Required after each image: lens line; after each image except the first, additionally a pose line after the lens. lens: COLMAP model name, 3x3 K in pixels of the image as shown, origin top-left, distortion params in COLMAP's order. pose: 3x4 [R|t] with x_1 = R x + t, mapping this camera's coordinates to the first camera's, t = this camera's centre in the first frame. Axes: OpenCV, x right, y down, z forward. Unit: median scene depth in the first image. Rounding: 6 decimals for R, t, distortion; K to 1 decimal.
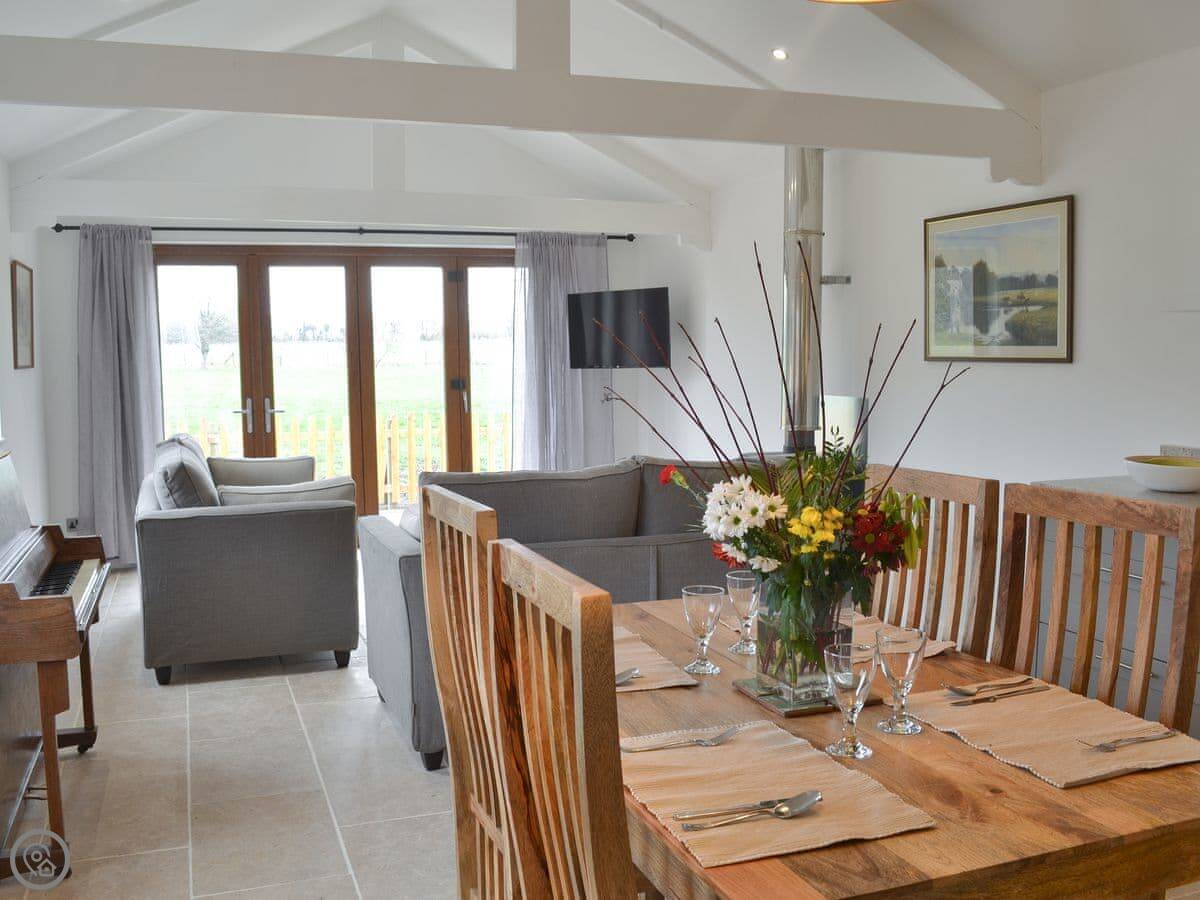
lens RADIAL K [[1099.3, 0, 614.6], [0, 1099.3, 449.9], [0, 0, 1]] dist [-0.065056, 0.008172]
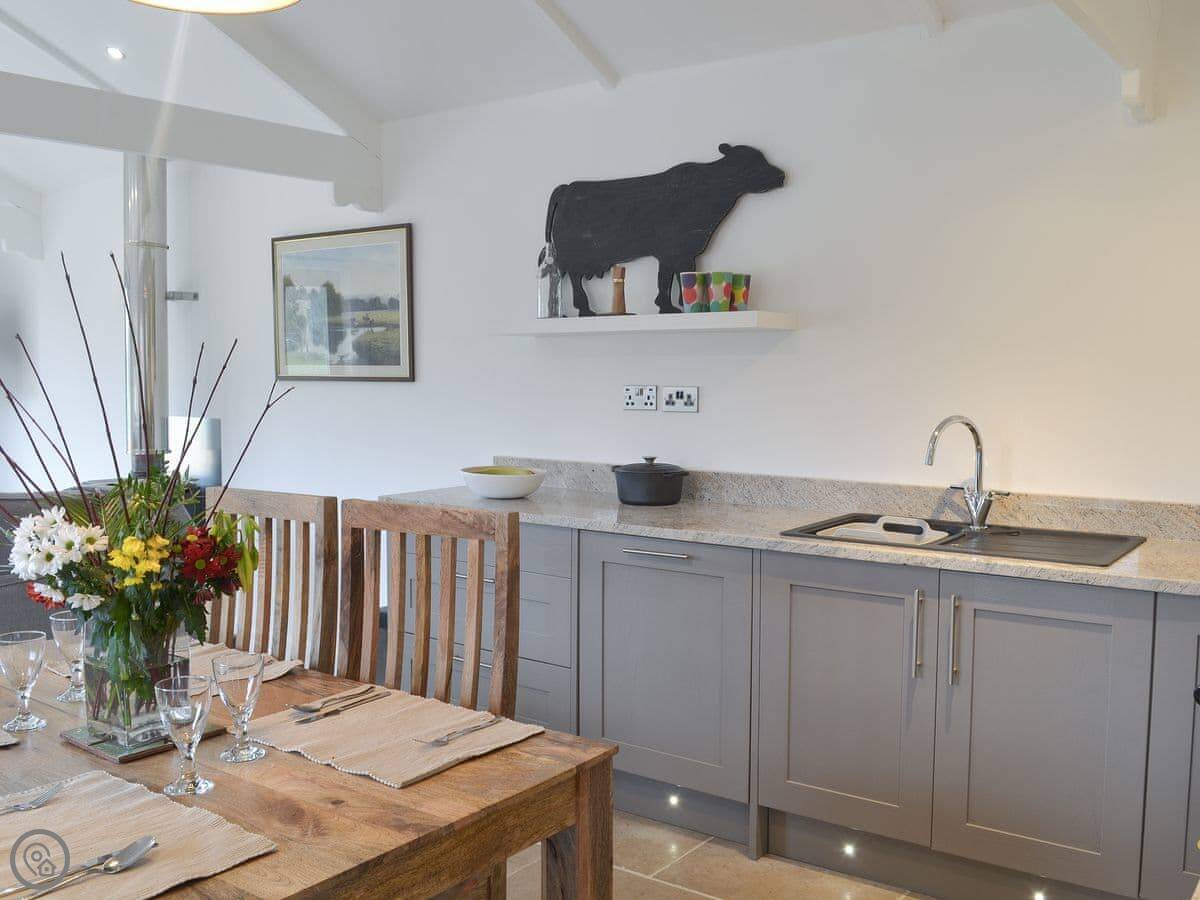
lens RADIAL K [[1099.3, 0, 614.6], [0, 1099.3, 449.9], [0, 0, 1]] dist [-0.065056, 0.008172]
pose [[0.842244, -0.032519, 0.538115, 0.024638], [0.041864, 0.999110, -0.005147, -0.000017], [-0.537469, 0.026863, 0.842855, -0.008068]]
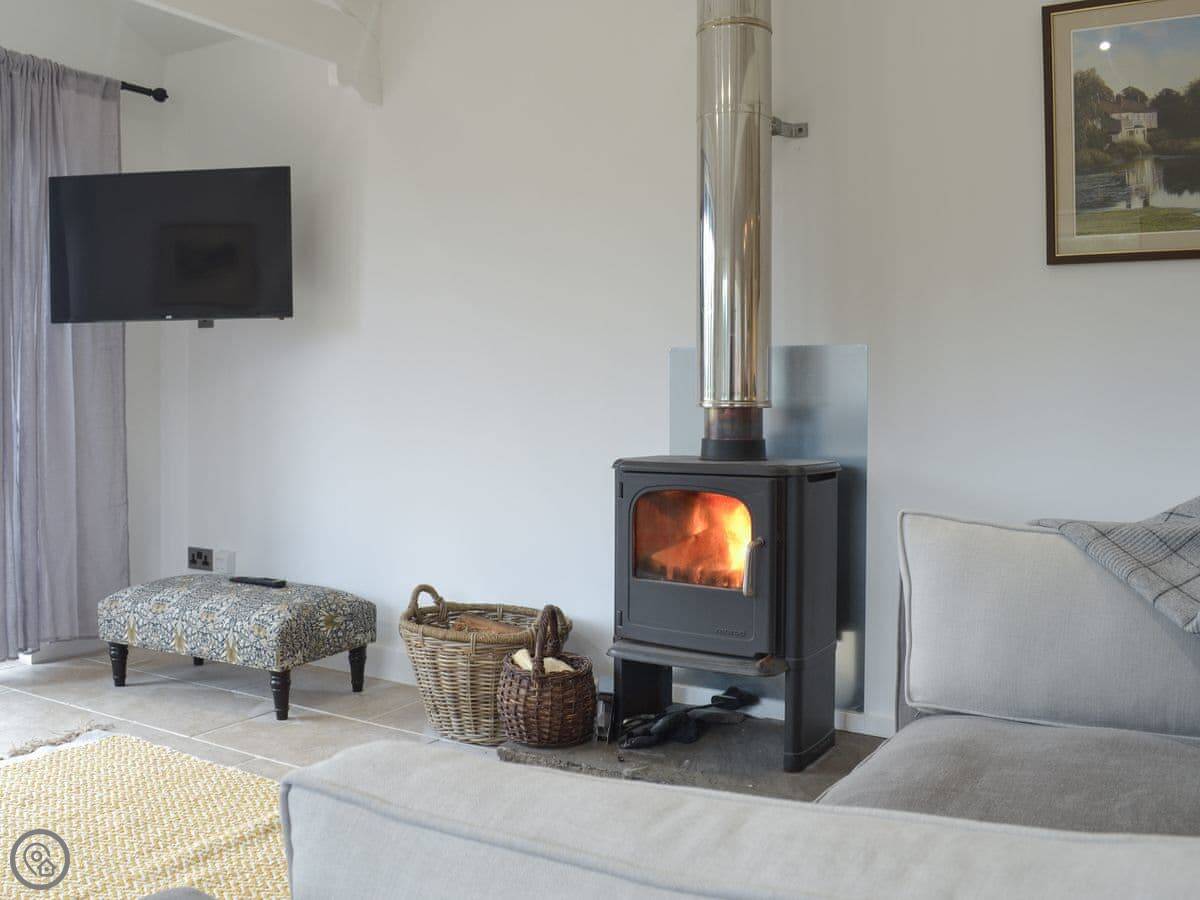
lens RADIAL K [[1099.3, 0, 614.6], [0, 1099.3, 449.9], [0, 0, 1]] dist [-0.065056, 0.008172]
pose [[0.803811, -0.026818, 0.594279, -0.895778], [0.043358, 0.998967, -0.013565, 0.040914], [-0.593302, 0.036671, 0.804144, 2.880478]]
